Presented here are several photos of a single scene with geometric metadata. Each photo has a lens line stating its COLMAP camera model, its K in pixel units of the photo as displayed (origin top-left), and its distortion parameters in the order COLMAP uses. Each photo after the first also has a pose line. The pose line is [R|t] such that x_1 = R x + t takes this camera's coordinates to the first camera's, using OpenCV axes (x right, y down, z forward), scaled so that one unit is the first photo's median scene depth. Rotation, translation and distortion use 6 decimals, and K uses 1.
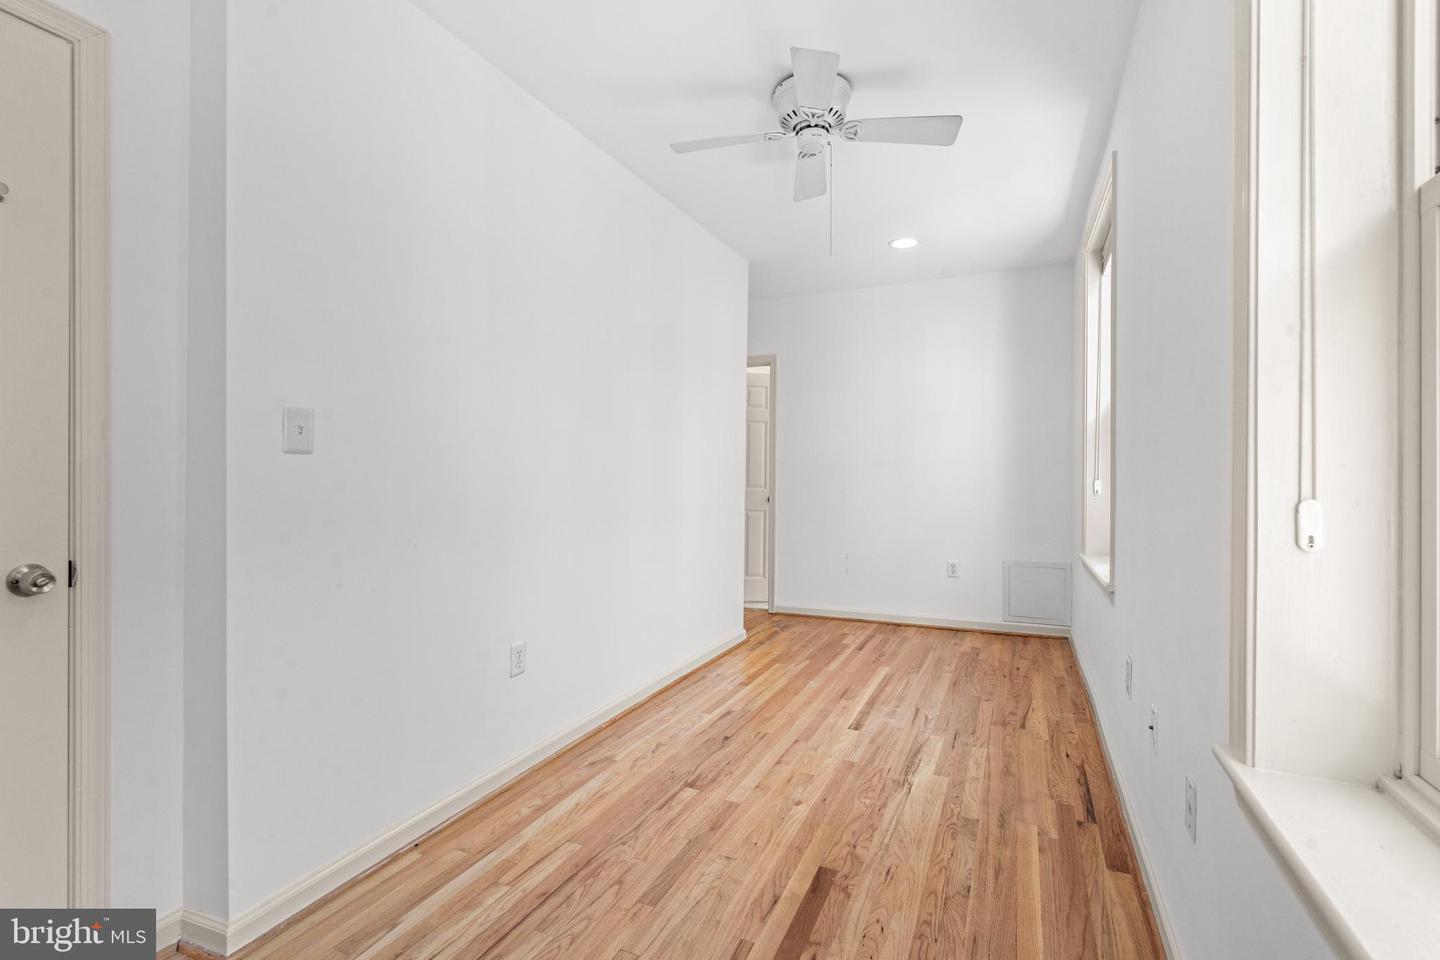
lens RADIAL K [[655.4, 0, 720.6], [0, 655.4, 478.9], [0, 0, 1]] dist [-0.004425, -0.000033]
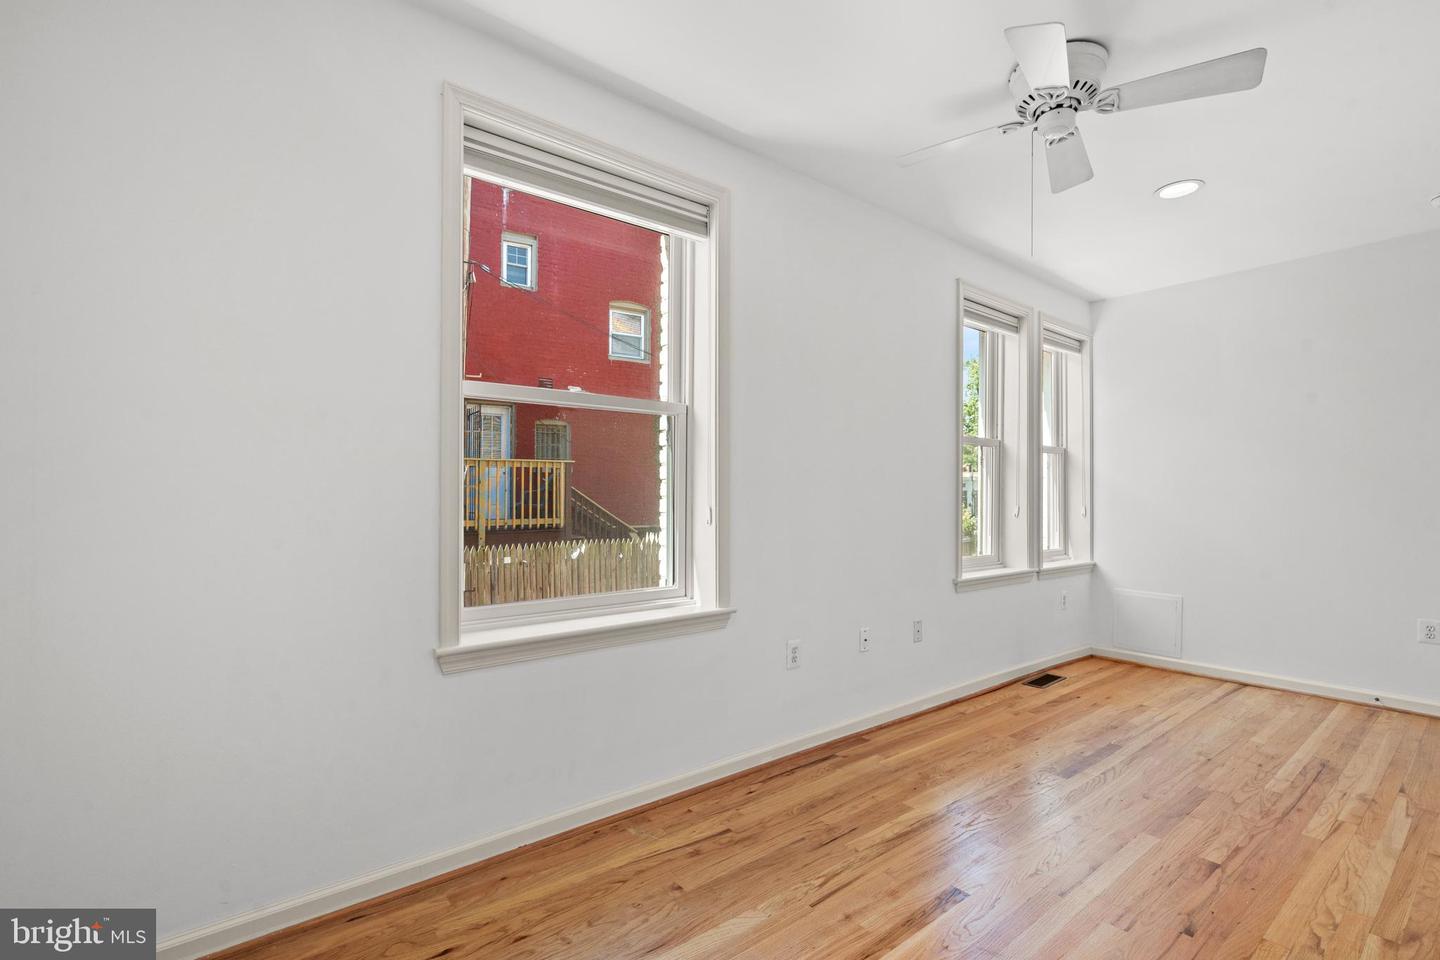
lens RADIAL K [[655.4, 0, 718.4], [0, 655.4, 486.7], [0, 0, 1]] dist [-0.004425, -0.000033]
pose [[-0.894846, 0.004421, 0.446353, 0.152361], [0.000936, 0.999967, -0.008027, -0.023055], [-0.446374, -0.006766, -0.894821, 2.055543]]
